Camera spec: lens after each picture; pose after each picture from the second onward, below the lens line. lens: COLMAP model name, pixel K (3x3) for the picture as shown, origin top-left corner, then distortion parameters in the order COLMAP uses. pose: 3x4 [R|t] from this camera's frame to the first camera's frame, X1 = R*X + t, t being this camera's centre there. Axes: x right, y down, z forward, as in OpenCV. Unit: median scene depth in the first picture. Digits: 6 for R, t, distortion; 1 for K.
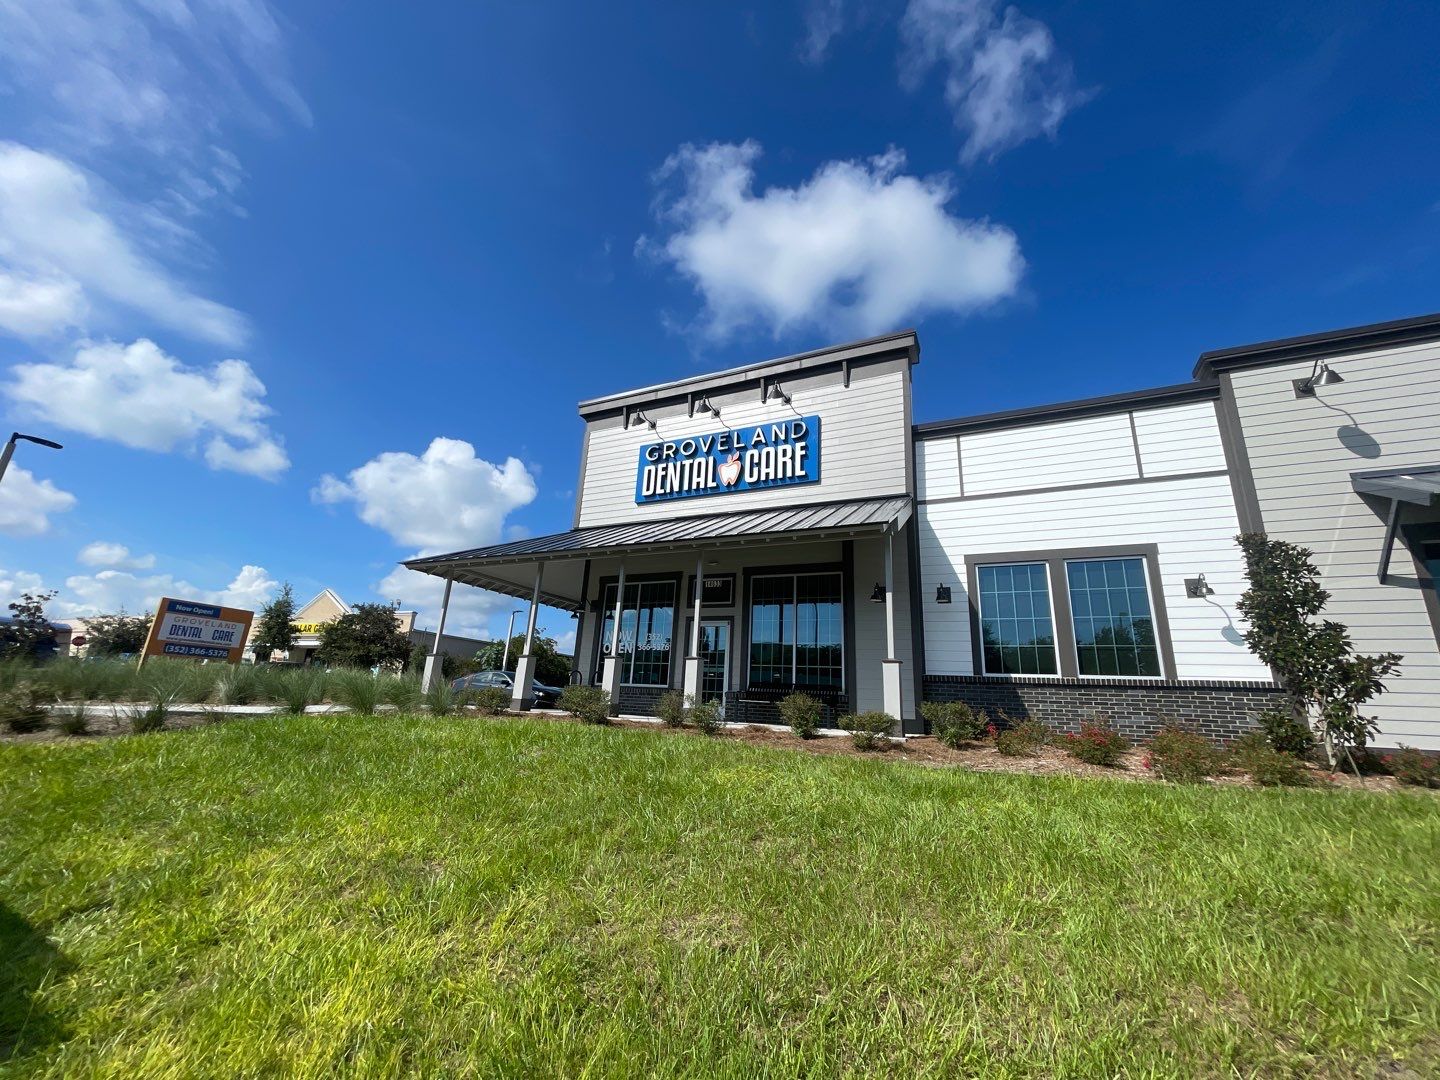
lens RADIAL K [[578.6, 0, 722.4], [0, 578.6, 534.9], [0, 0, 1]] dist [0.001394, -0.000154]
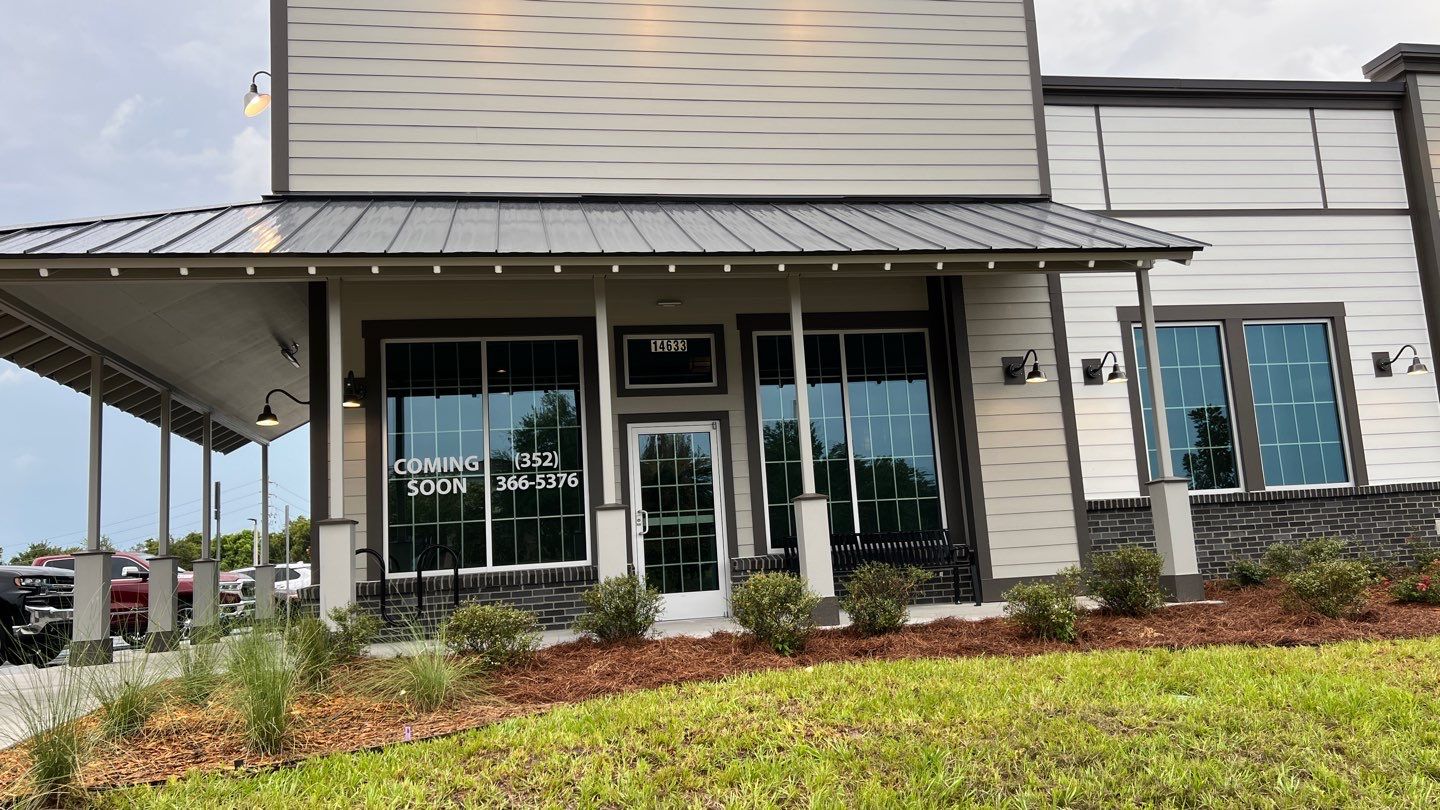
lens RADIAL K [[1098.5, 0, 727.1], [0, 1098.5, 404.4], [0, 0, 1]] dist [0.084668, -0.099020]
pose [[0.803034, -0.011761, 0.595817, -0.534413], [-0.069736, 0.991082, 0.113552, 0.027417], [-0.591839, -0.132736, 0.795052, 0.248581]]
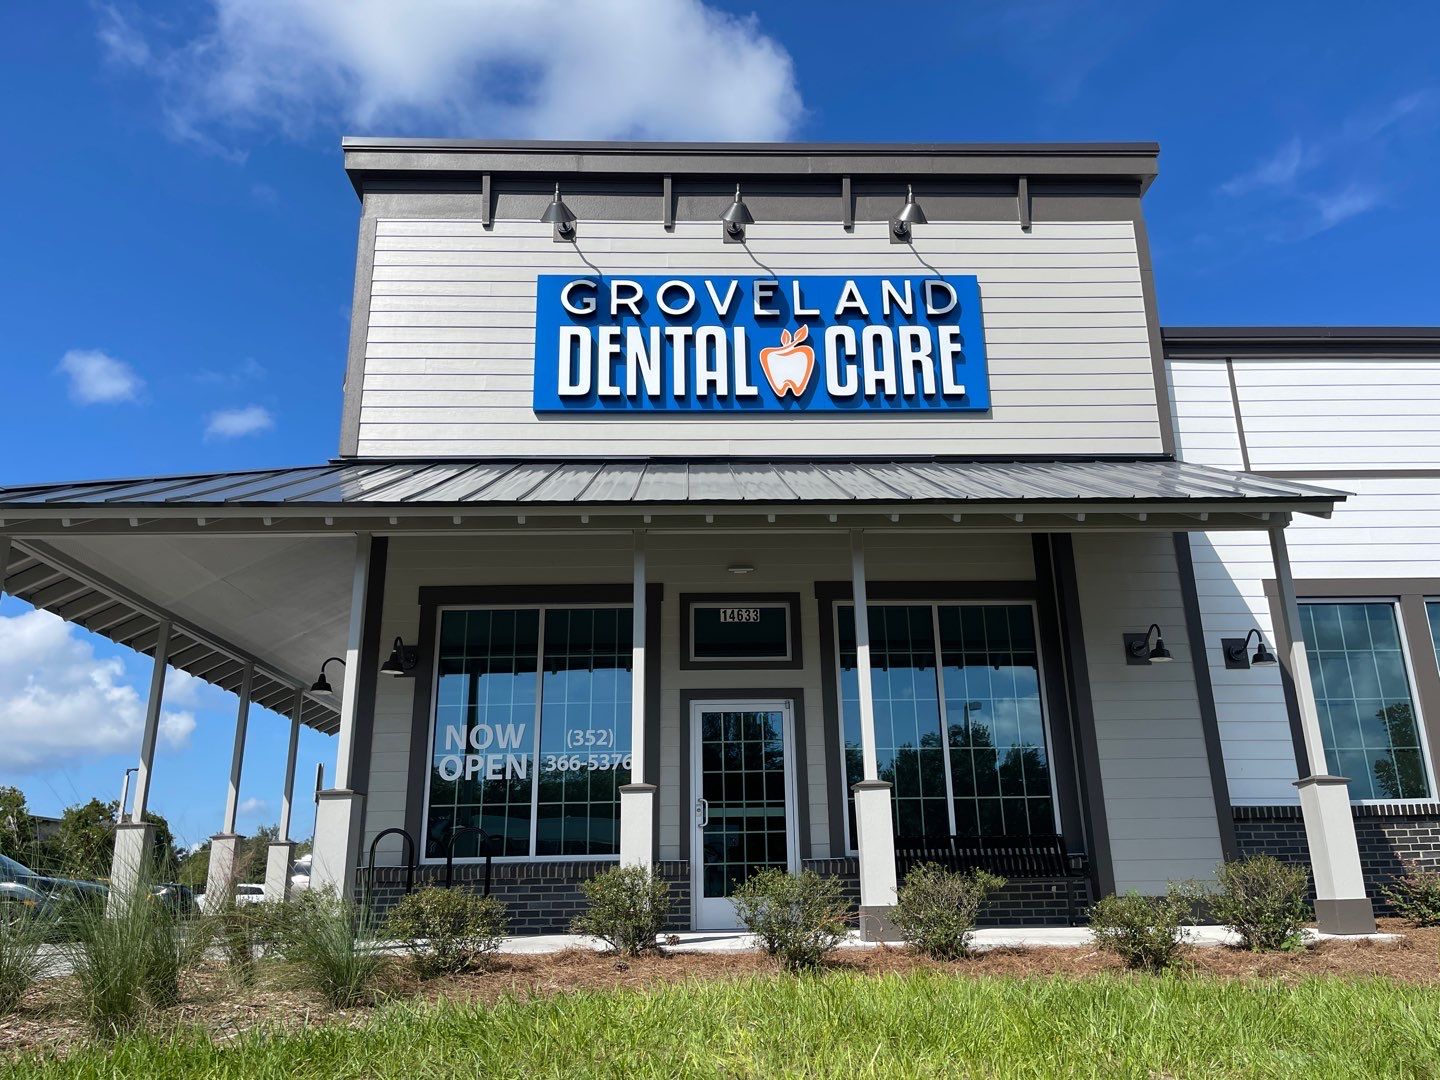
lens RADIAL K [[1089.0, 0, 731.5], [0, 1089.0, 542.9], [0, 0, 1]] dist [0.021494, -0.006686]
pose [[0.885647, 0.074224, 0.458389, -0.415013], [-0.071943, 0.997156, -0.022463, 0.050409], [-0.458753, -0.013084, 0.888468, 0.278576]]
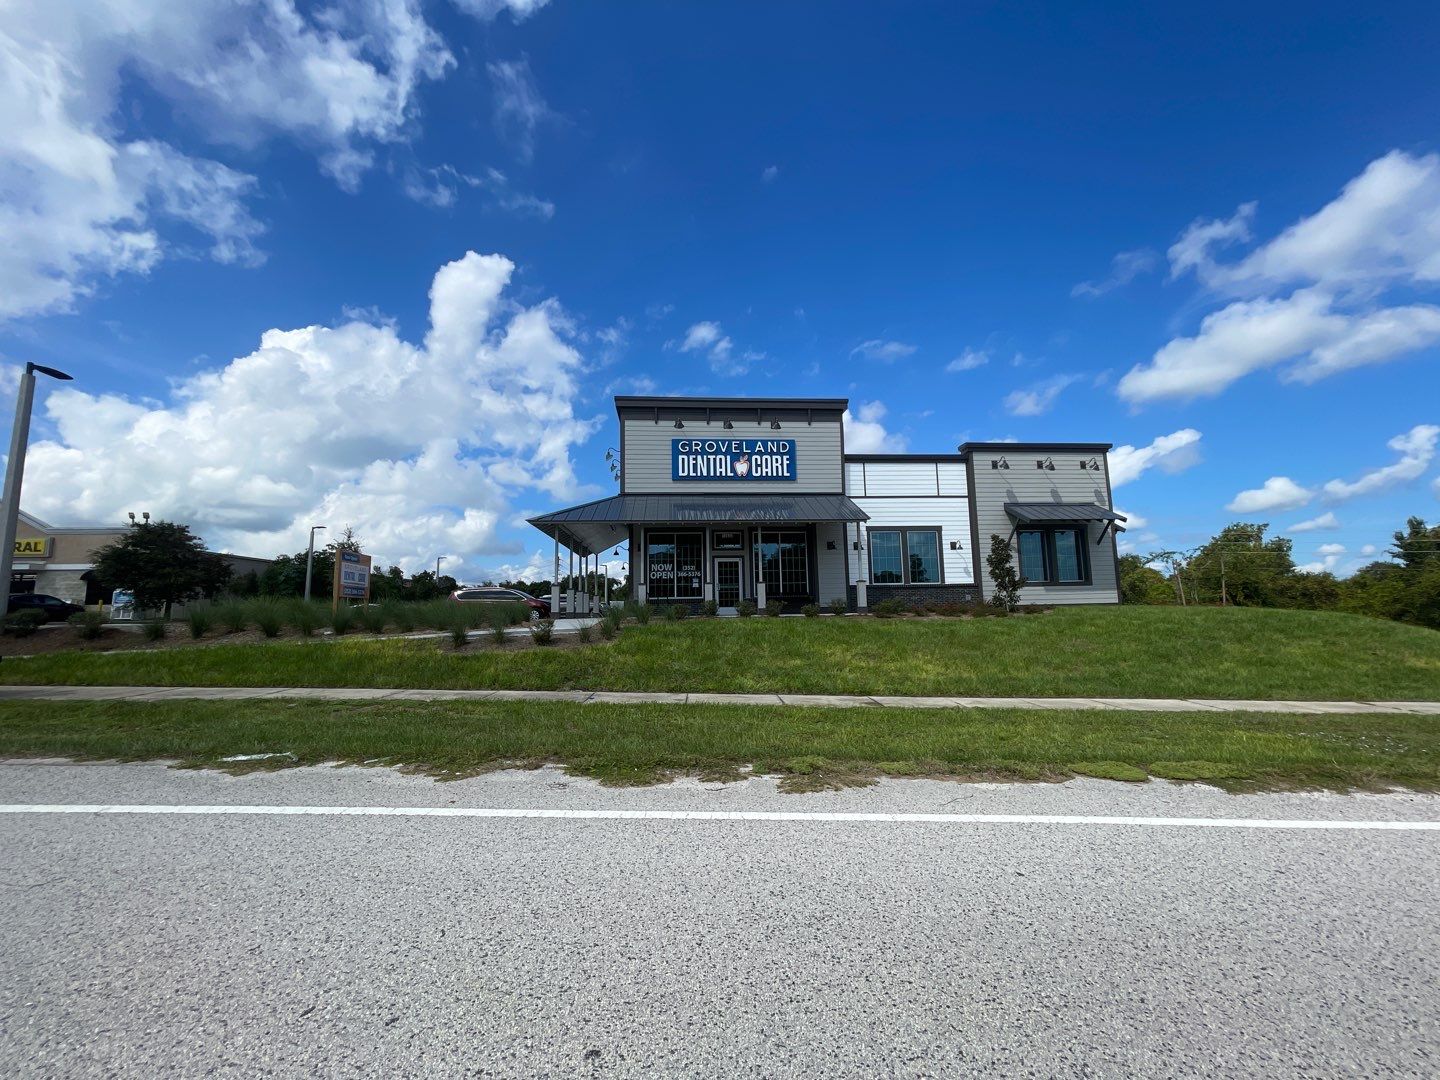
lens RADIAL K [[578.8, 0, 720.0], [0, 578.8, 540.0], [0, 0, 1]] dist [0.020812, -0.000001]
pose [[0.862039, -0.004913, 0.506818, -0.894182], [-0.085769, 0.984118, 0.155423, -0.161434], [-0.499532, -0.177450, 0.847927, -0.398641]]
